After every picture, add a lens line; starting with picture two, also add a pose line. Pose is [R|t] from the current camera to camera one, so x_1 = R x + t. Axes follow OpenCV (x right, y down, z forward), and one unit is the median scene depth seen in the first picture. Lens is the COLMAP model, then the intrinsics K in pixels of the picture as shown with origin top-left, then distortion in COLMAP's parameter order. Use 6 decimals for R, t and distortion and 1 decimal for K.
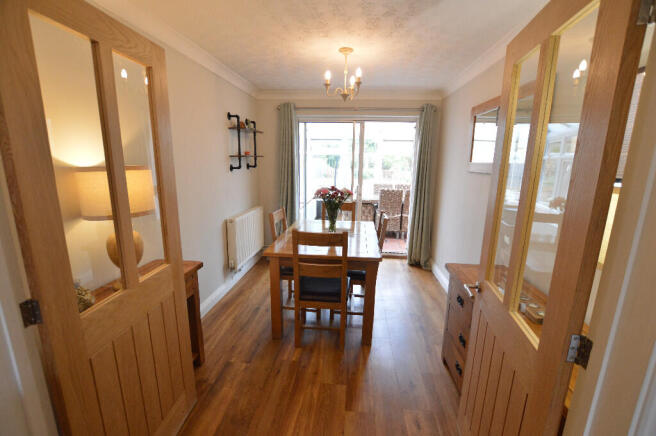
lens RADIAL K [[292.9, 0, 330.4], [0, 292.9, 219.4], [0, 0, 1]] dist [-0.035286, 0.005685]
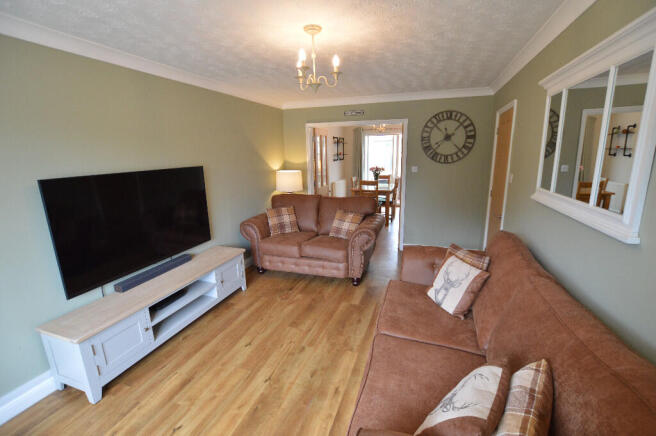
lens RADIAL K [[292.9, 0, 330.4], [0, 292.9, 219.4], [0, 0, 1]] dist [-0.035286, 0.005685]
pose [[0.970519, 0.011735, -0.240740, 0.185099], [-0.007251, 0.999784, 0.019503, 0.238687], [0.240917, -0.017182, 0.970394, -1.211684]]
